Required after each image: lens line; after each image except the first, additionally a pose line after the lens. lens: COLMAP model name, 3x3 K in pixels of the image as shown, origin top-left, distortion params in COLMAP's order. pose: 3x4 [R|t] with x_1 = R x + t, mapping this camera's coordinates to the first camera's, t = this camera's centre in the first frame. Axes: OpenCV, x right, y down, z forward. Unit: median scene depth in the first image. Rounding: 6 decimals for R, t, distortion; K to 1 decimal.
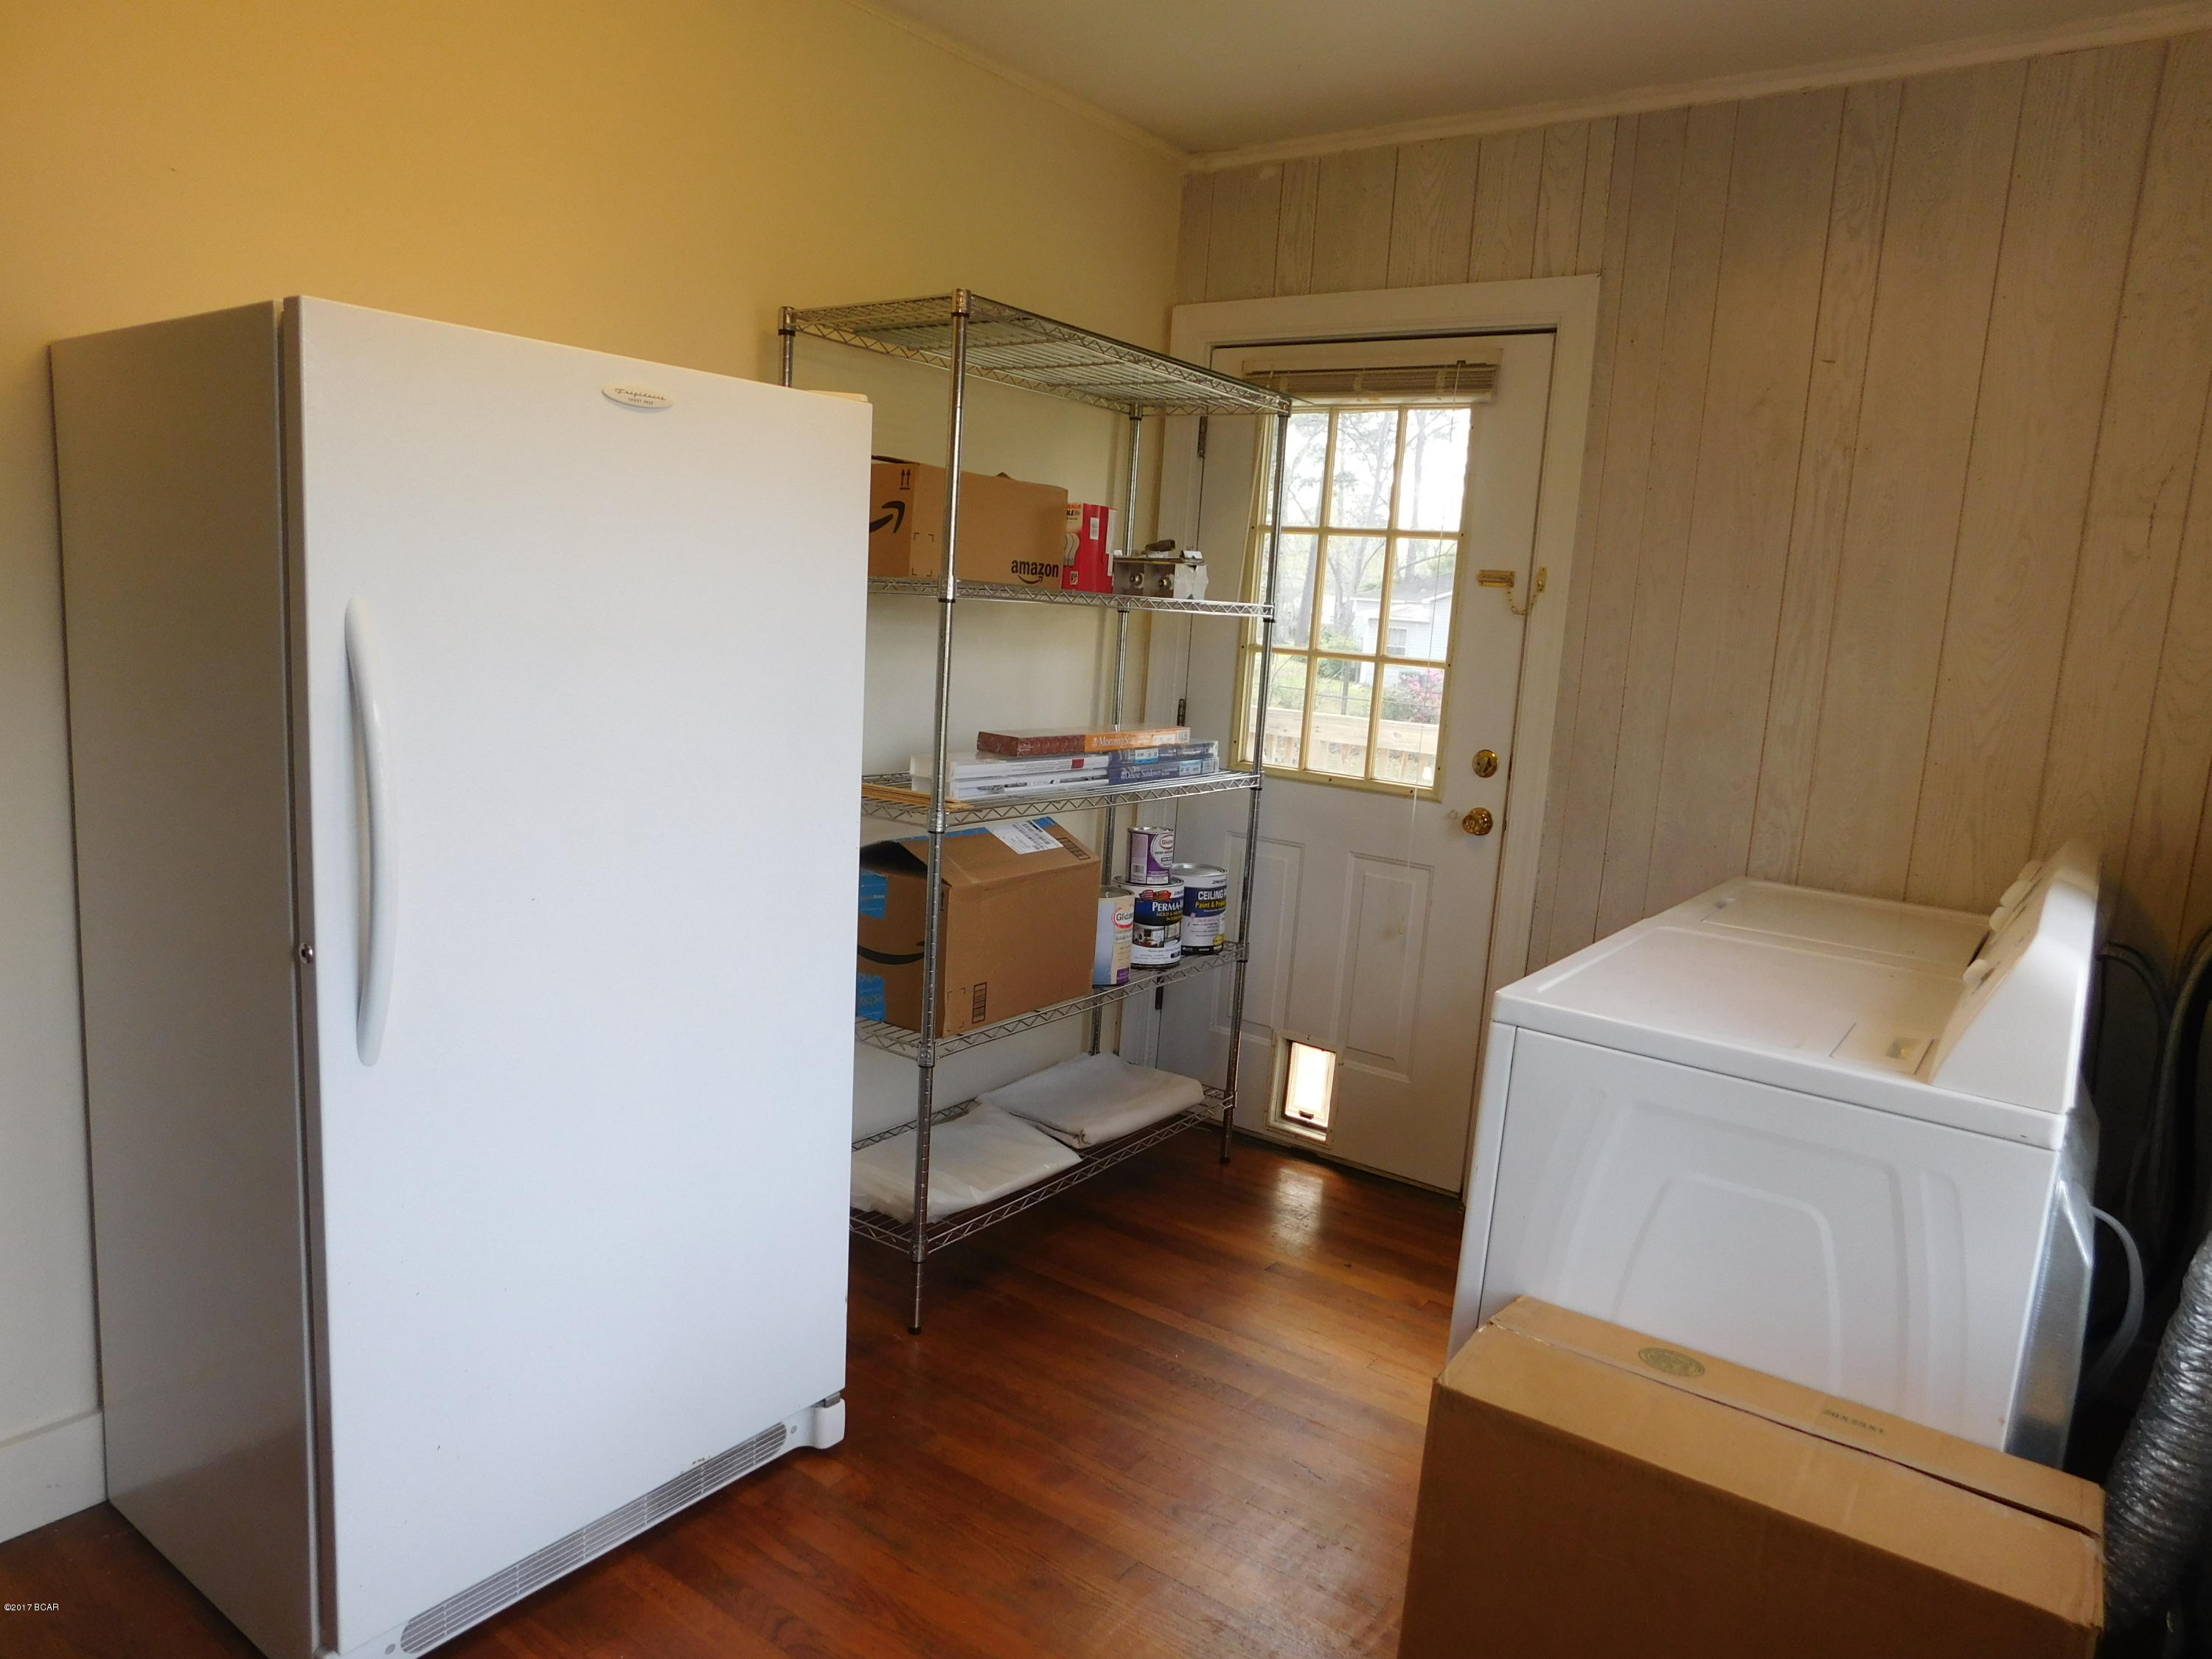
lens RADIAL K [[1453.4, 0, 1106.0], [0, 1453.4, 829.5], [0, 0, 1]] dist [-0.071179, 0.066076]
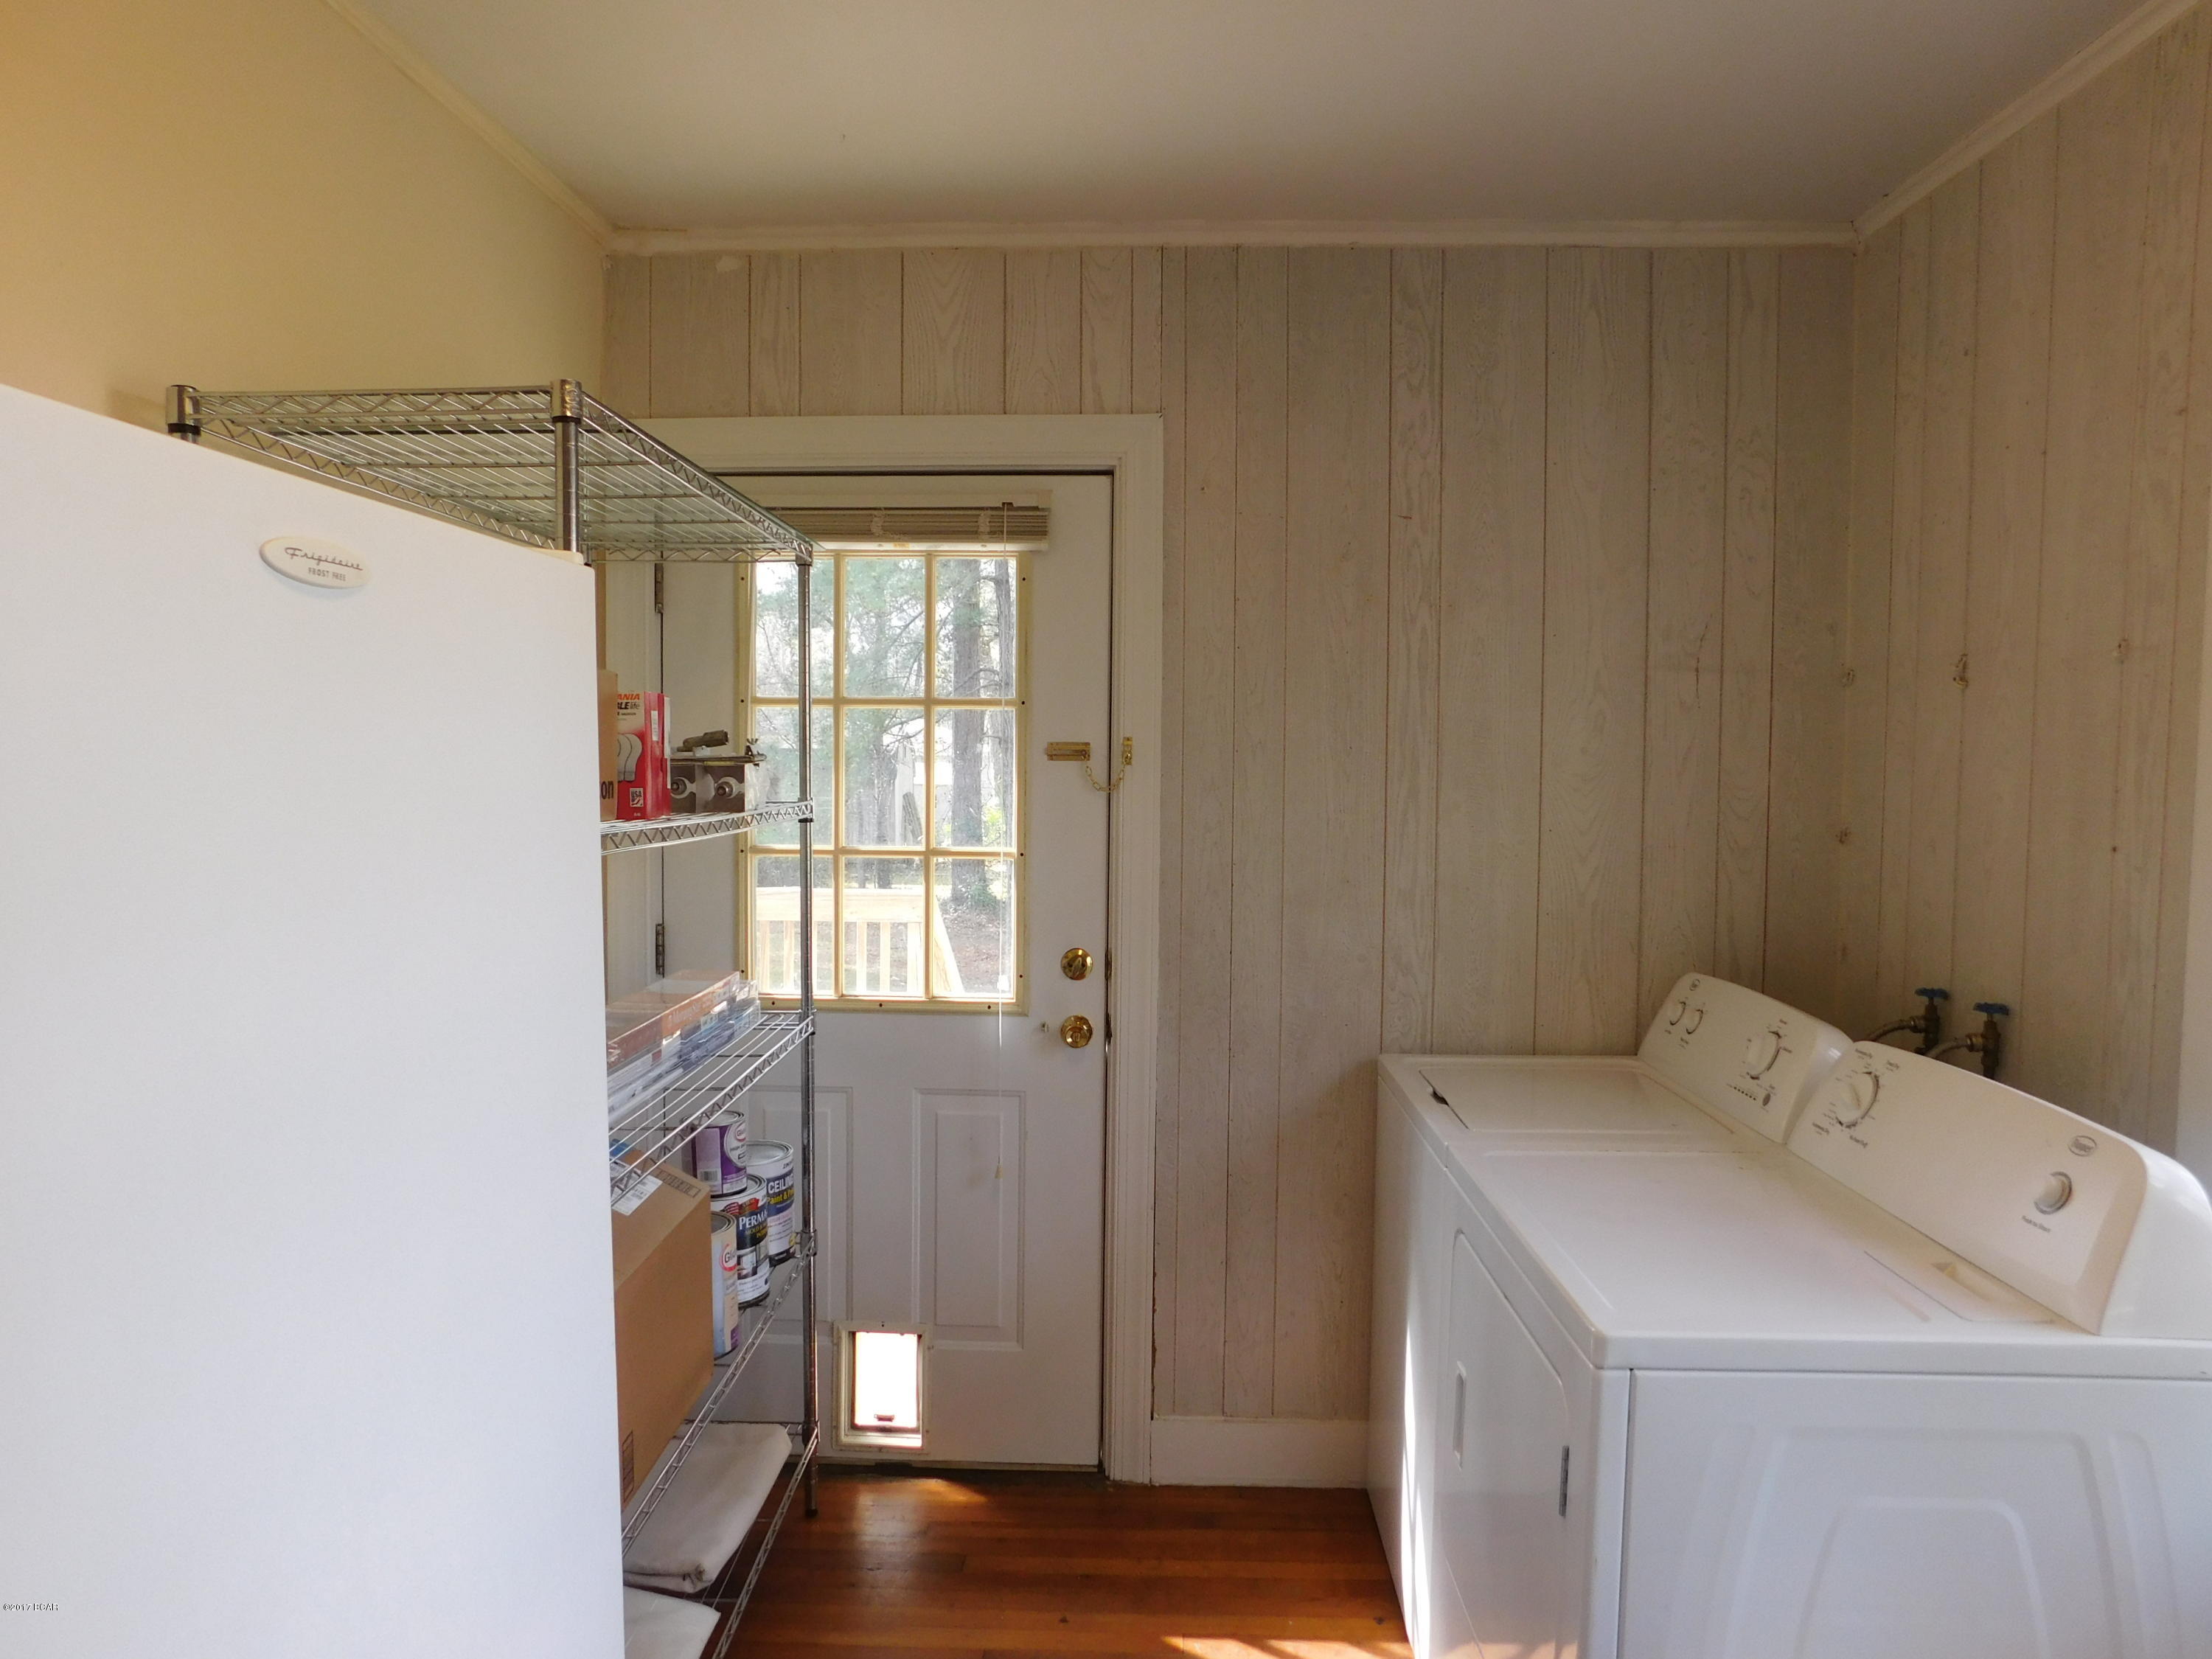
lens RADIAL K [[1453.4, 0, 1106.0], [0, 1453.4, 829.5], [0, 0, 1]] dist [-0.071179, 0.066076]
pose [[0.829300, -0.089612, 0.551571, -0.202699], [0.134125, 0.990124, -0.040799, -0.091821], [-0.542468, 0.107814, 0.833129, 0.276308]]
